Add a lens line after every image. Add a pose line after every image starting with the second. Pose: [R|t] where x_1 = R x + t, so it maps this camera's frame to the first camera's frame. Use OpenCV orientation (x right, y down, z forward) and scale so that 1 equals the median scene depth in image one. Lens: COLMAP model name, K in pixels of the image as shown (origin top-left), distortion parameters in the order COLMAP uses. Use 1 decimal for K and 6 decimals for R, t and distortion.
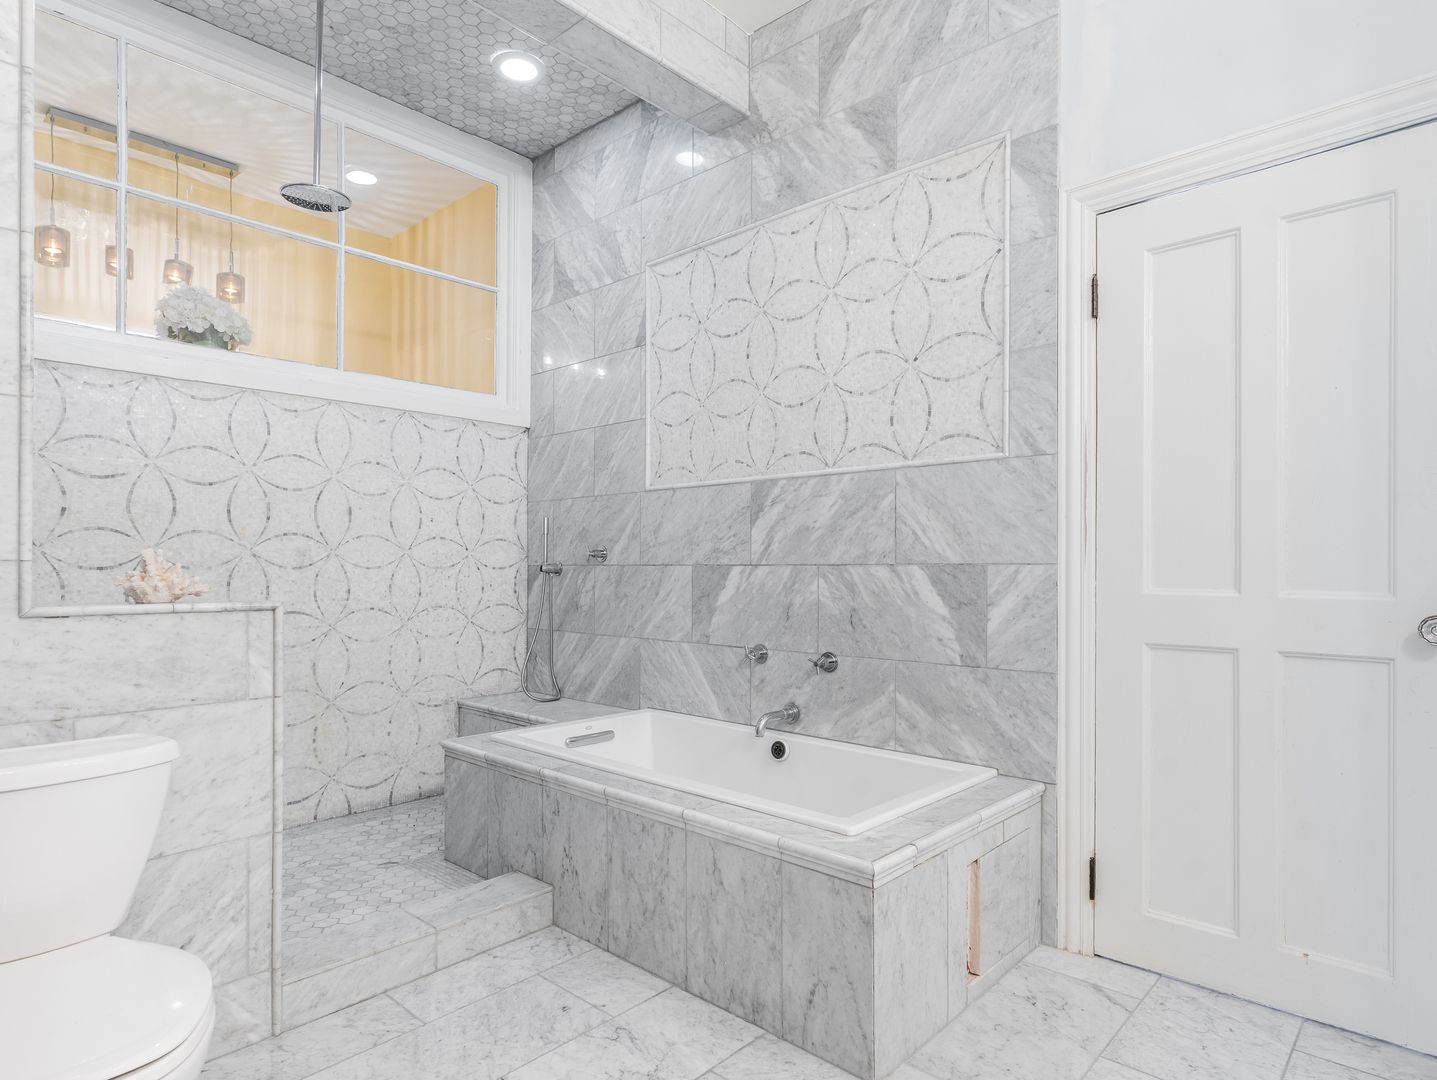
lens RADIAL K [[825.5, 0, 719.6], [0, 825.5, 562.5], [0, 0, 1]] dist [0.000170, 0.000227]
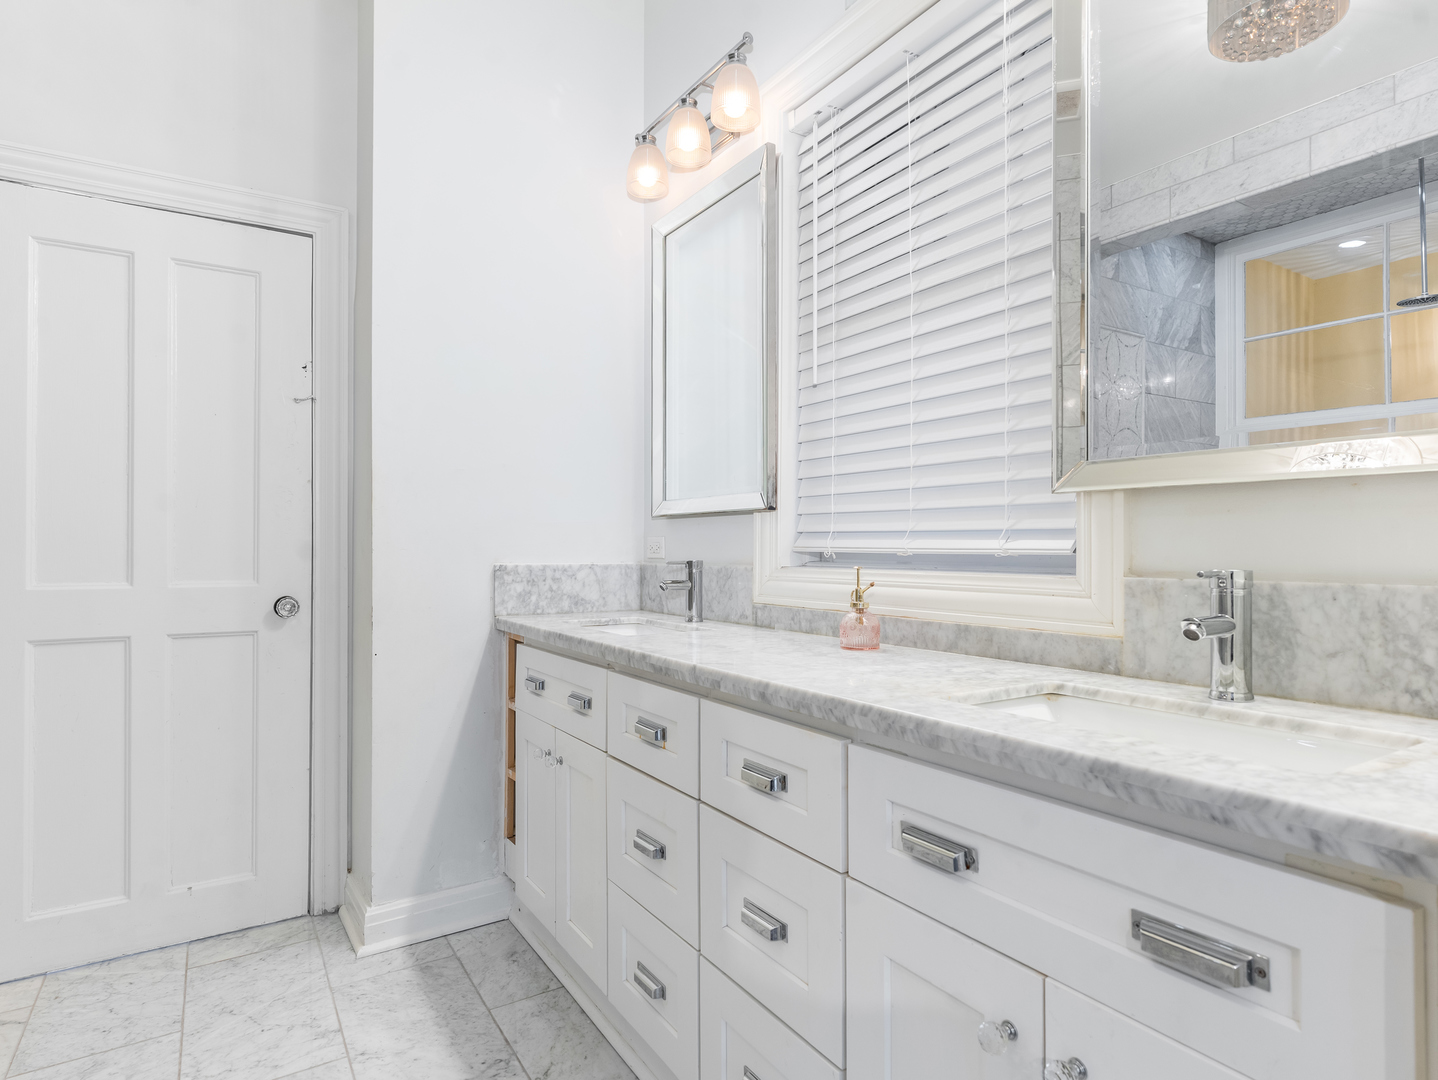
lens RADIAL K [[806.4, 0, 718.0], [0, 806.4, 547.8], [0, 0, 1]] dist [0.003552, 0.000043]
pose [[0.259019, 0.002159, 0.965870, -0.179081], [-0.004231, 0.999990, -0.001101, -0.013087], [-0.965863, -0.003802, 0.259026, -0.026226]]
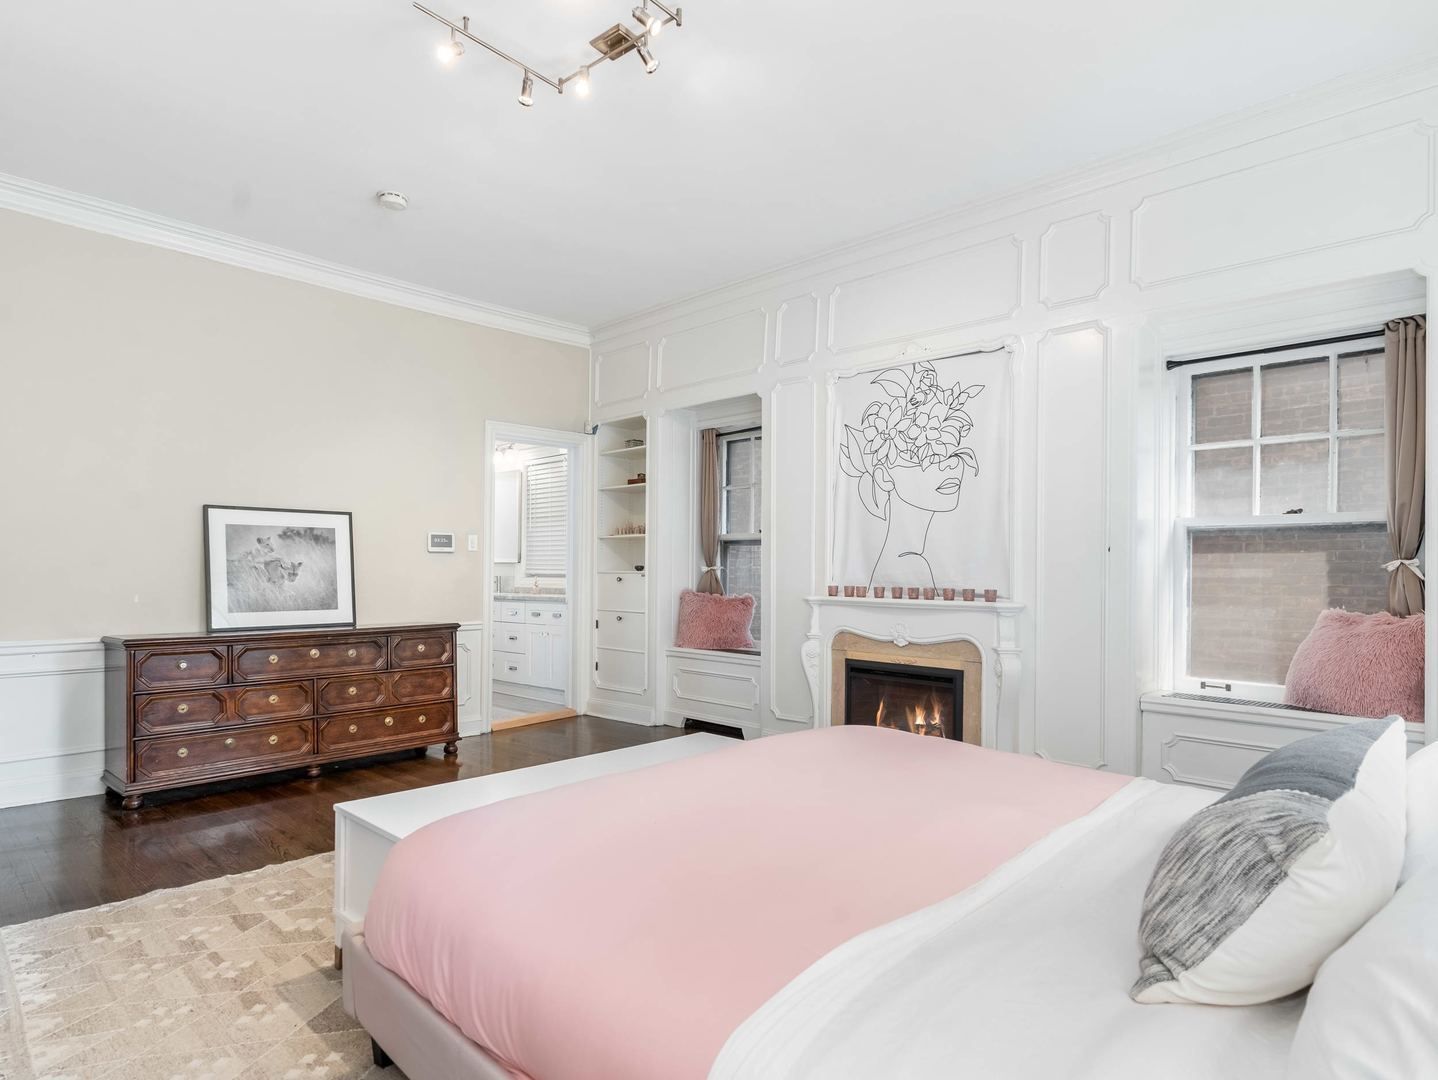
lens RADIAL K [[826.1, 0, 720.2], [0, 826.1, 562.5], [0, 0, 1]] dist [0.000170, 0.000227]
pose [[-0.001444, 0.000851, 0.999999, -3.000541], [-0.001773, 0.999998, -0.000853, -0.059053], [-0.999997, -0.001775, -0.001443, -0.748114]]
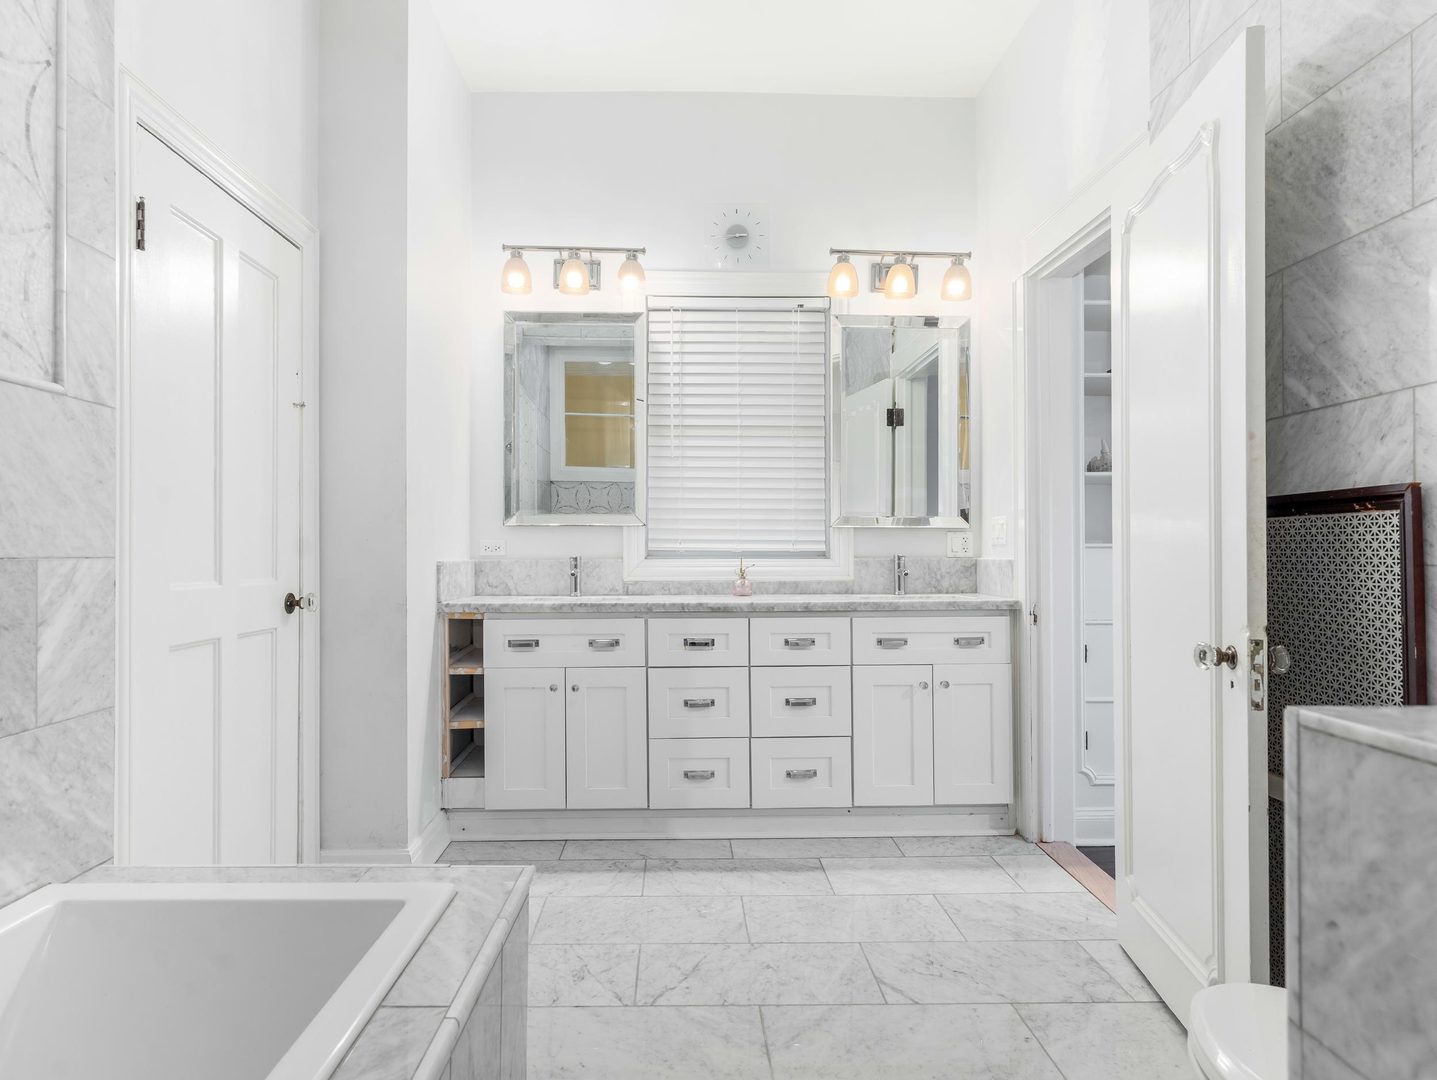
lens RADIAL K [[805.9, 0, 717.5], [0, 805.9, 547.8], [0, 0, 1]] dist [0.003552, 0.000043]
pose [[-0.705326, 0.005437, 0.708863, -0.479387], [-0.001303, 0.999959, -0.008967, -0.001203], [-0.708882, -0.007248, -0.705289, 1.114023]]
